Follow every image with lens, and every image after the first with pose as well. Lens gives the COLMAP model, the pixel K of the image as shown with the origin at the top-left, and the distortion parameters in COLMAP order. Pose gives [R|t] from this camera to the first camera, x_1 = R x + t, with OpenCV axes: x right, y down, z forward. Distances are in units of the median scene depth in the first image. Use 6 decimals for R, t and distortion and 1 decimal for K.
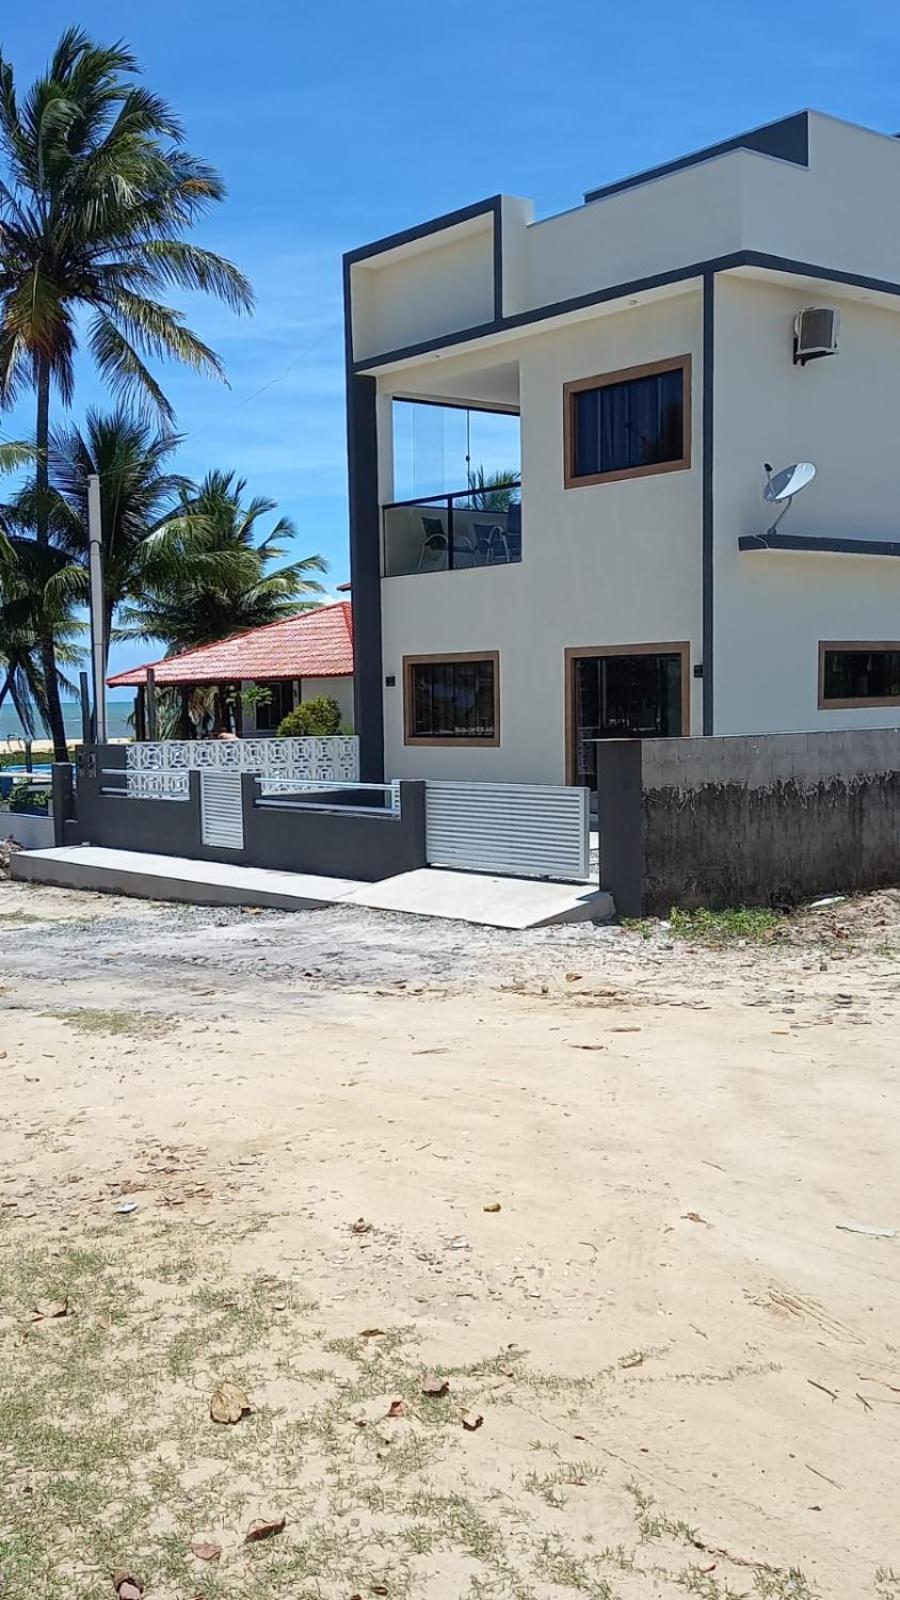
lens RADIAL K [[1578.8, 0, 449.4], [0, 1578.8, 804.2], [0, 0, 1]] dist [0.007970, 0.000000]
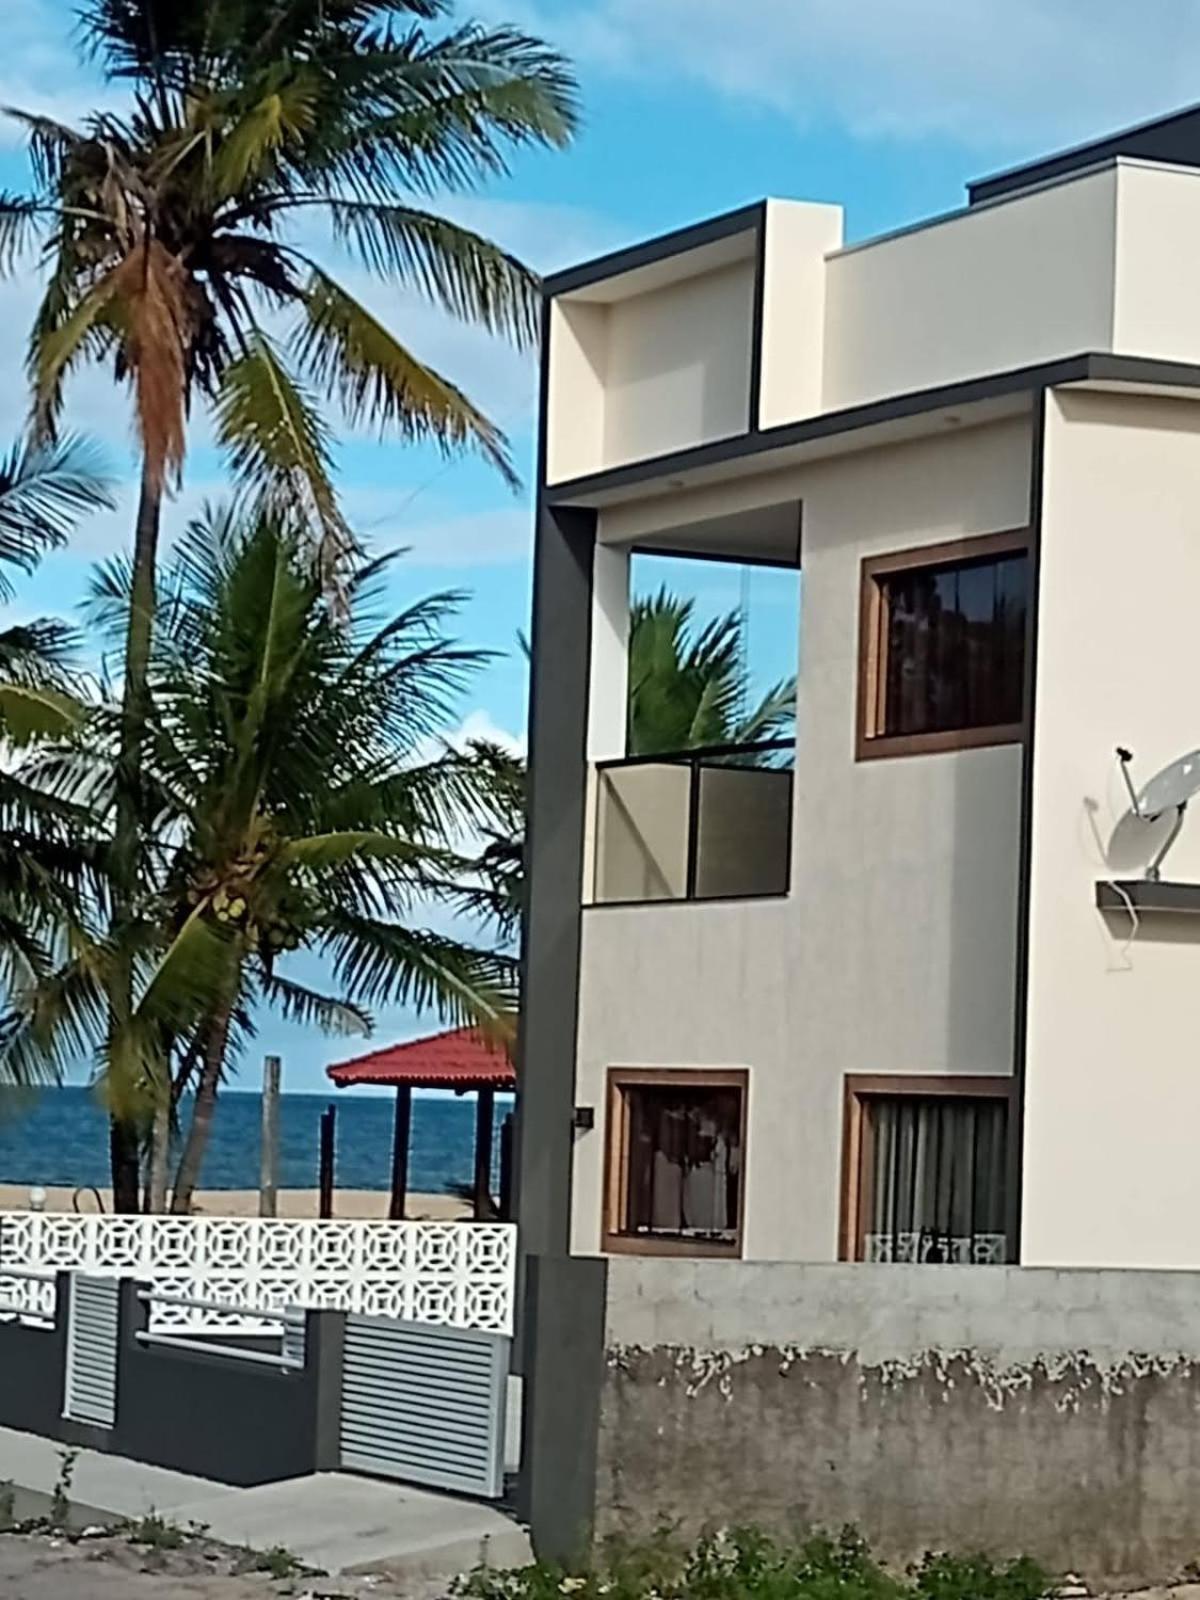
lens RADIAL K [[3819.1, 0, 600.4], [0, 3819.1, 799.1], [0, 0, 1]] dist [0.140105, 0.000000]
pose [[0.984226, 0.044006, -0.171355, 0.244686], [-0.070081, 0.986315, -0.149235, 0.001615], [0.162442, 0.158890, 0.973841, -0.247163]]
